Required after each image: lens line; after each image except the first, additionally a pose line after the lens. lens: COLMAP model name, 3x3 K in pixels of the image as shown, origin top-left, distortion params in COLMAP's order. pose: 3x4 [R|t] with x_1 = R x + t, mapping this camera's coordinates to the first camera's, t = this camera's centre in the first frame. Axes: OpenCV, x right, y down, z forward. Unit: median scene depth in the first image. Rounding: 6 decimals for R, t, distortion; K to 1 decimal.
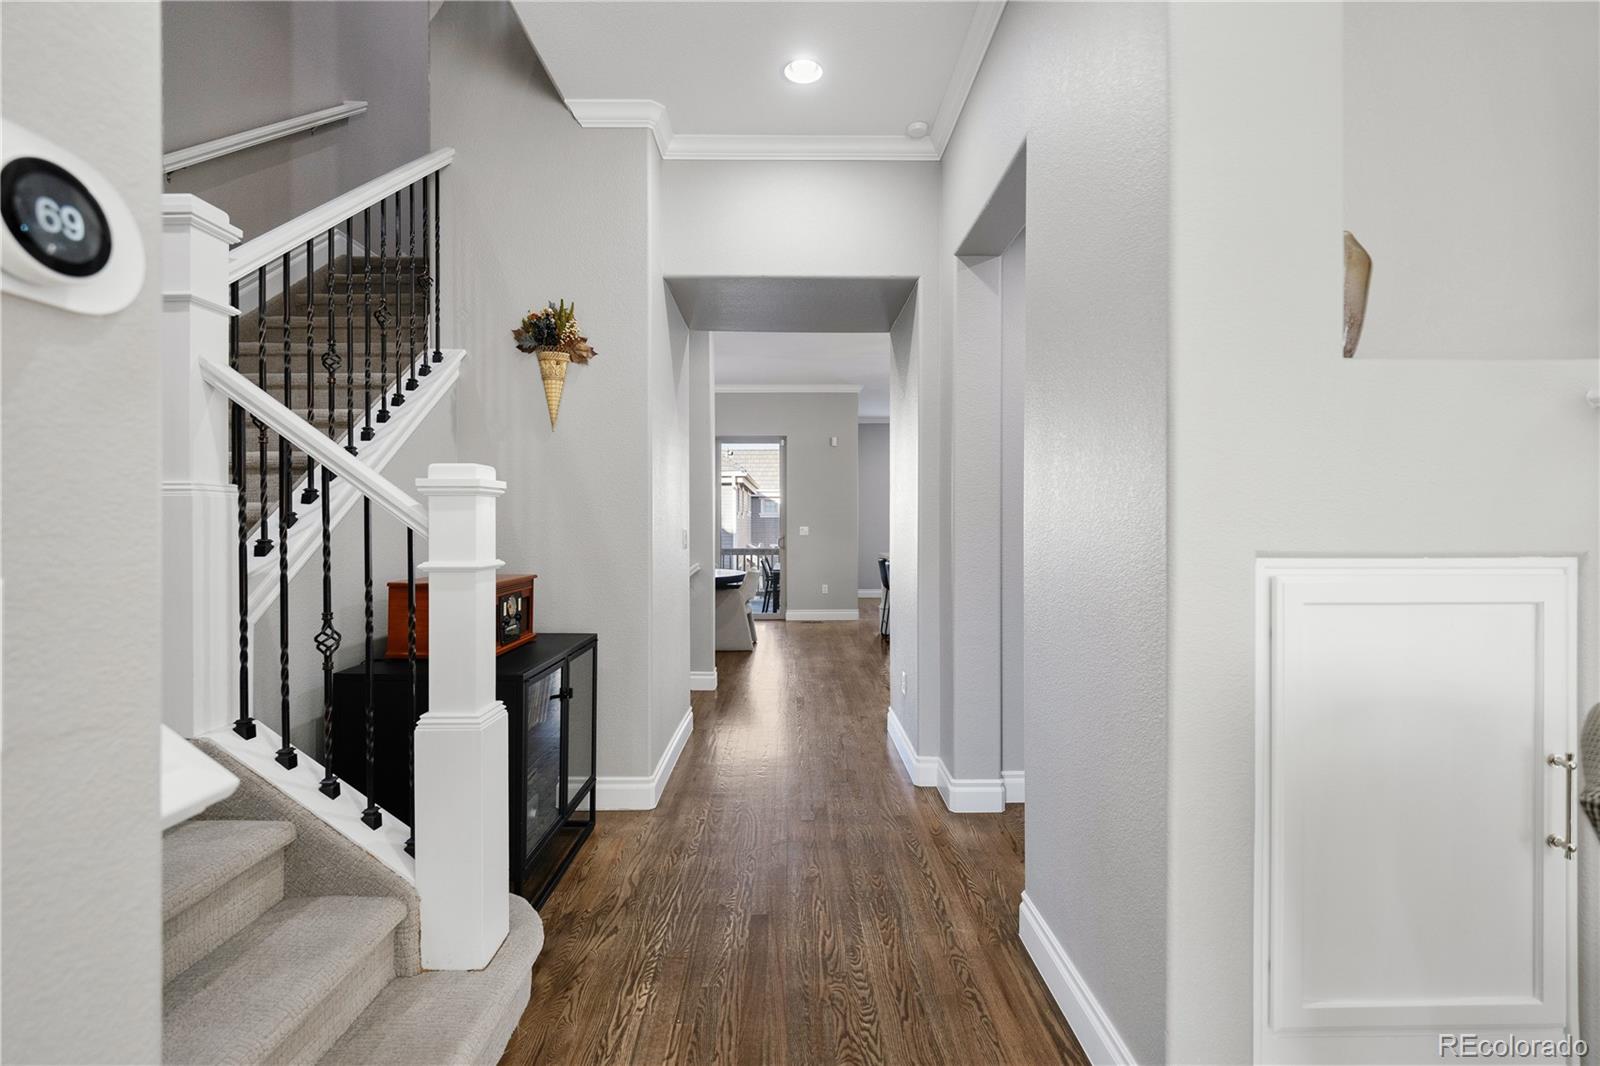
lens RADIAL K [[729.6, 0, 799.5], [0, 729.6, 528.2], [0, 0, 1]] dist [0.001503, -0.000586]
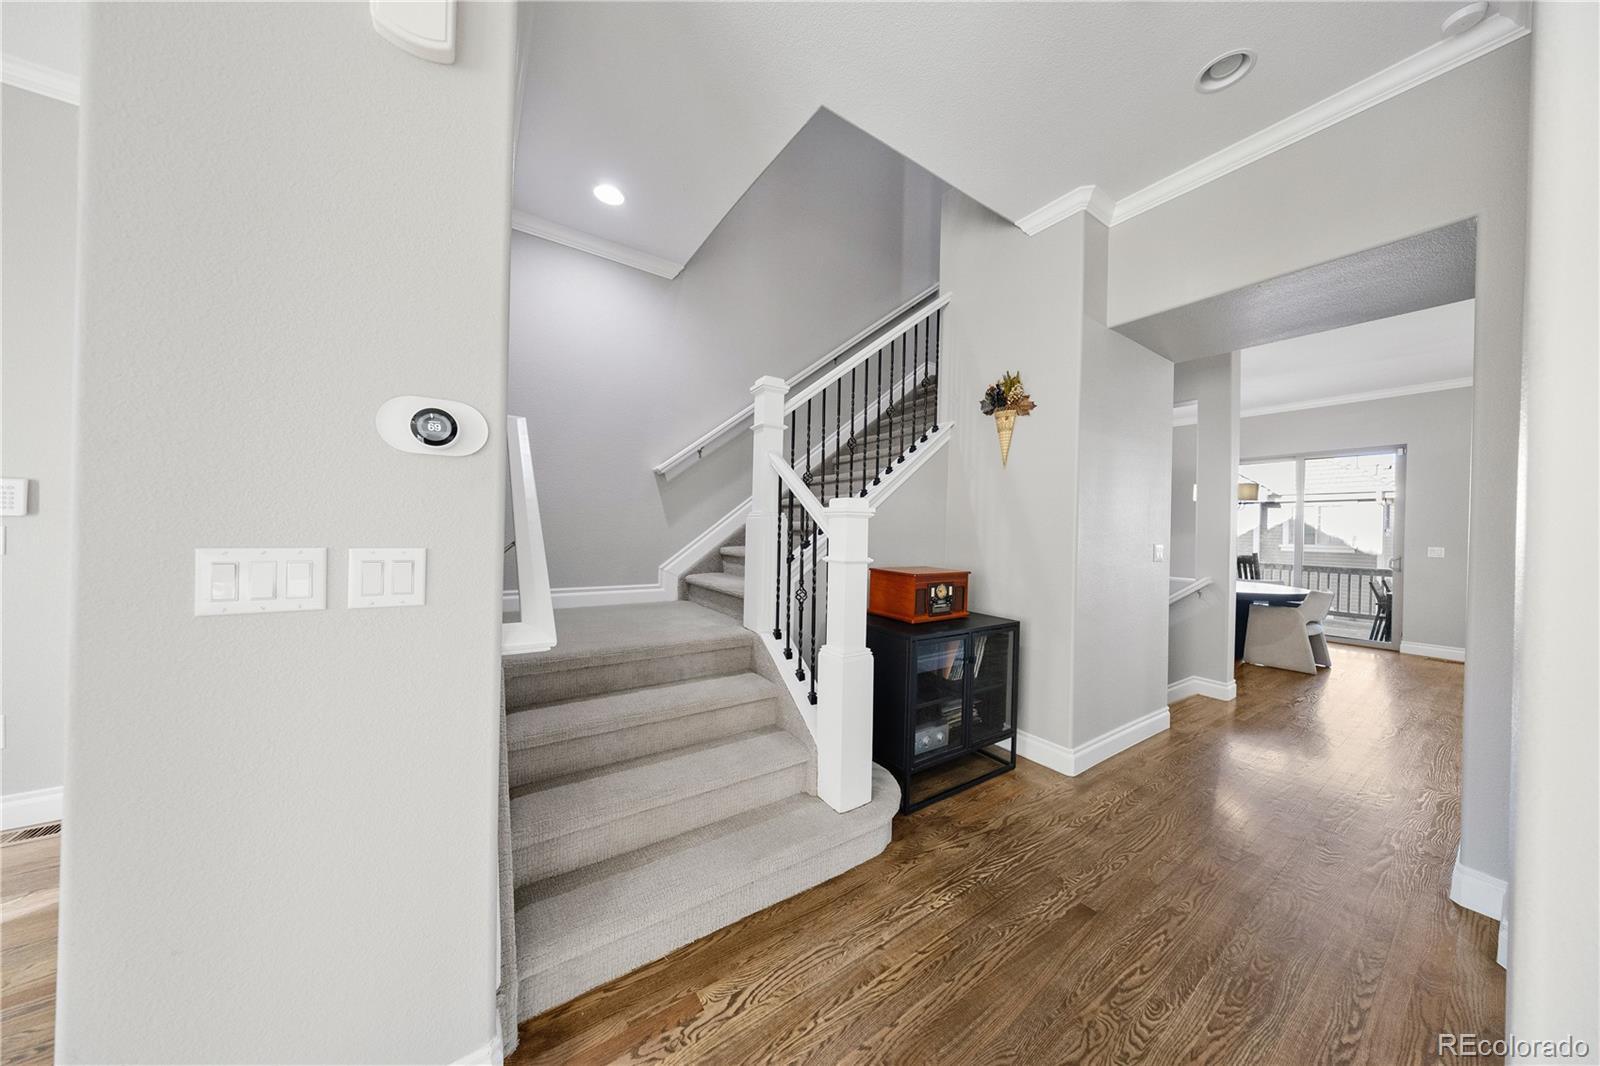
lens RADIAL K [[493.5, 0, 801.5], [0, 493.5, 527.2], [0, 0, 1]] dist [-0.002401, -0.000172]
pose [[0.550125, 0.011523, -0.835003, 0.312591], [-0.027842, 0.999602, -0.004548, -0.010511], [0.834618, 0.025750, 0.550227, 0.243770]]
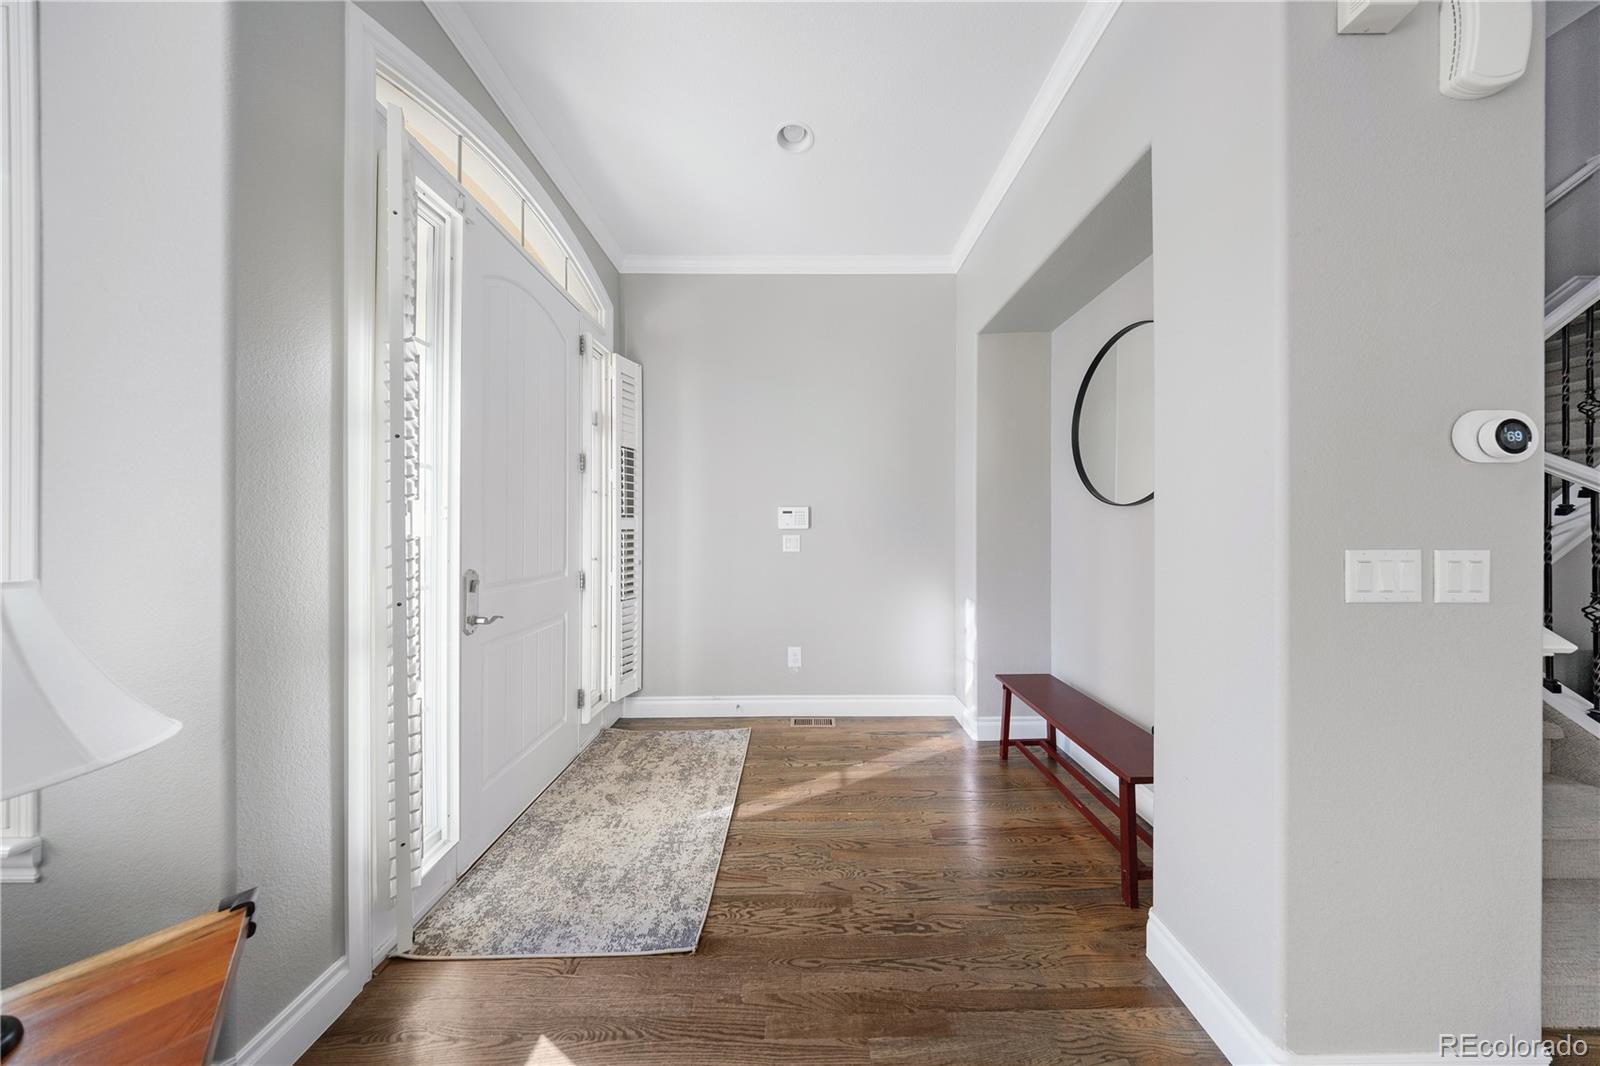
lens RADIAL K [[468.7, 0, 802.0], [0, 468.7, 526.1], [0, 0, 1]] dist [-0.007751, 0.001440]
pose [[-0.006724, -0.002328, -0.999975, 0.212177], [-0.005827, 0.999980, -0.002289, -0.002749], [0.999960, 0.005811, -0.006737, -0.429910]]
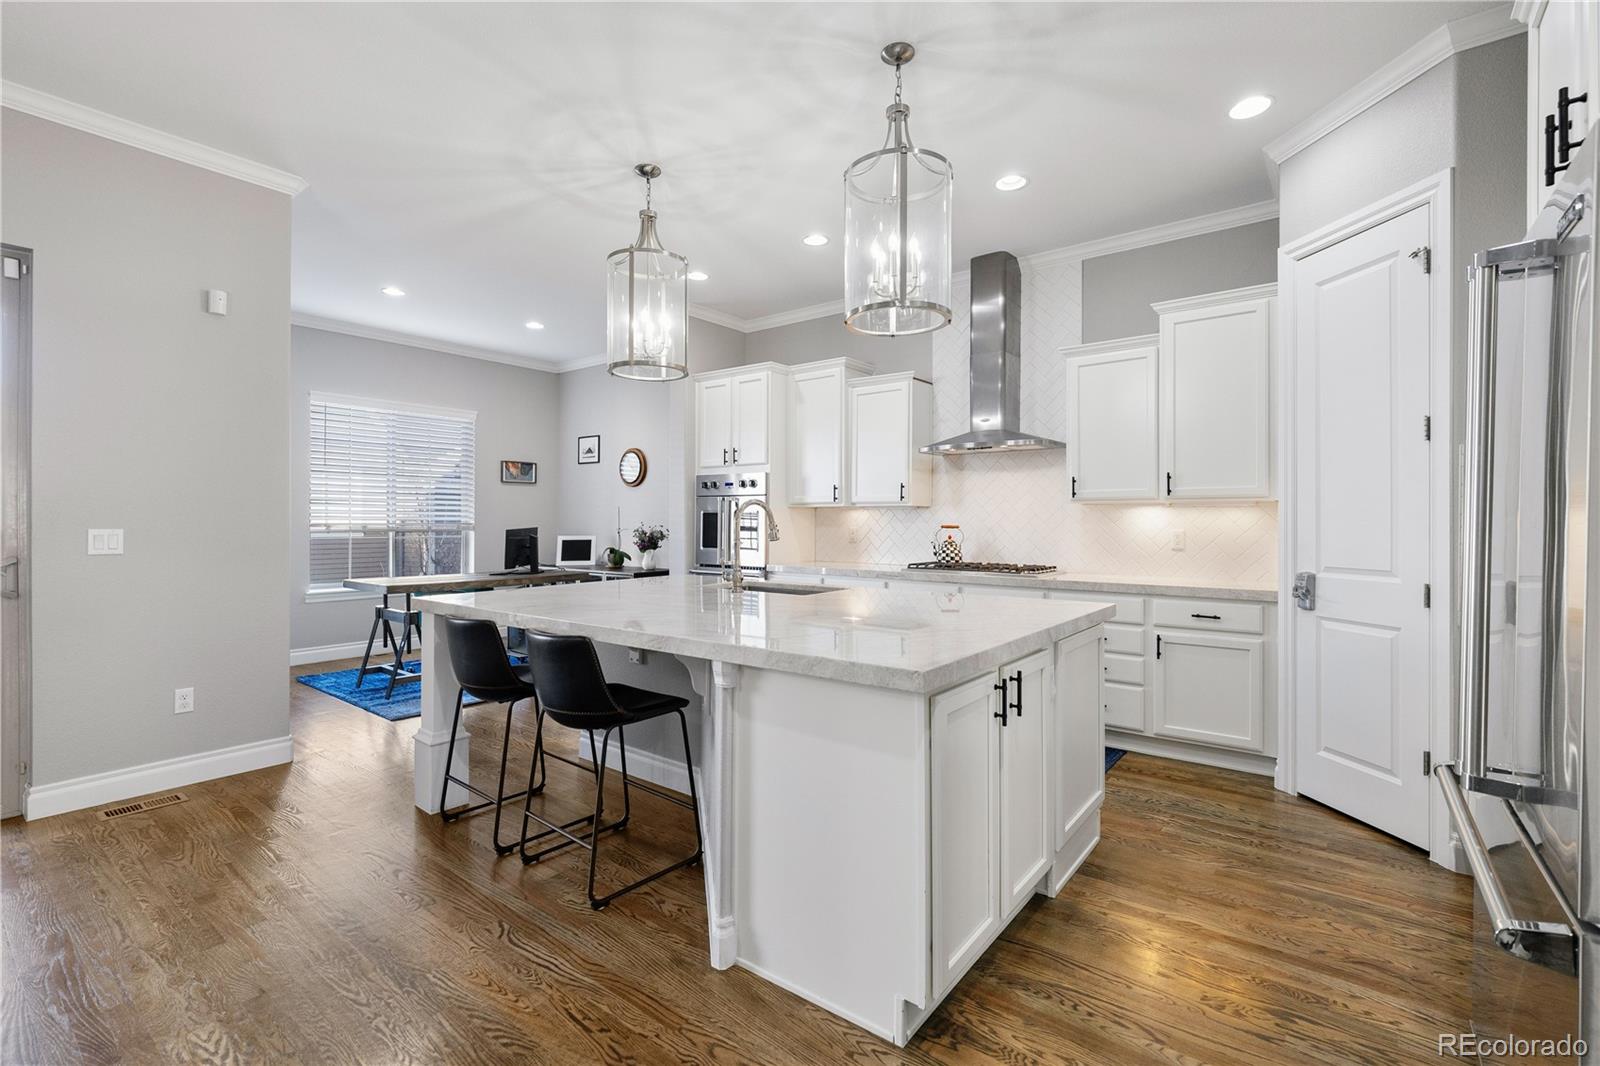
lens RADIAL K [[710.5, 0, 799.4], [0, 710.5, 524.1], [0, 0, 1]] dist [0.000232, -0.000594]
pose [[0.626285, 0.001153, 0.779594, -0.200528], [0.000578, 0.999998, -0.001943, -0.014384], [-0.779594, 0.001668, 0.626283, 2.161228]]
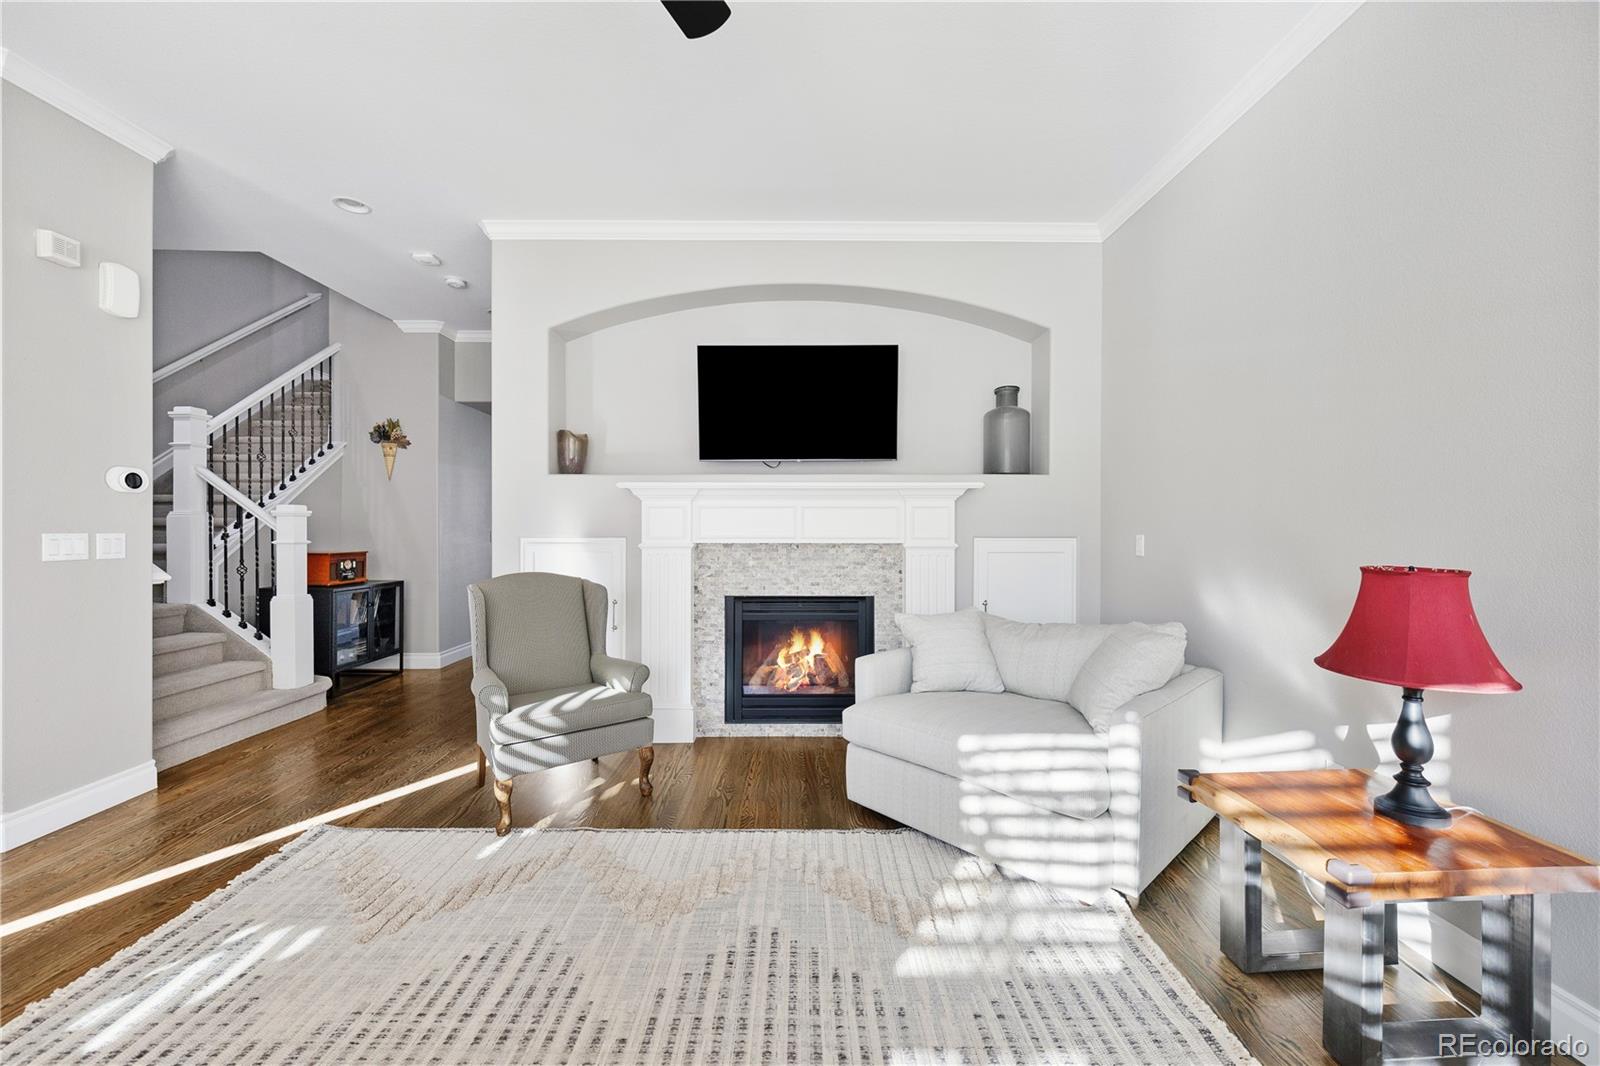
lens RADIAL K [[619.9, 0, 800.0], [0, 619.9, 533.0], [0, 0, 1]] dist [-0.005307, -0.000571]
pose [[0.999960, 0.000245, 0.008940, 1.093717], [-0.000237, 1.000000, -0.000879, 0.015115], [-0.008940, 0.000876, 0.999960, -1.015874]]
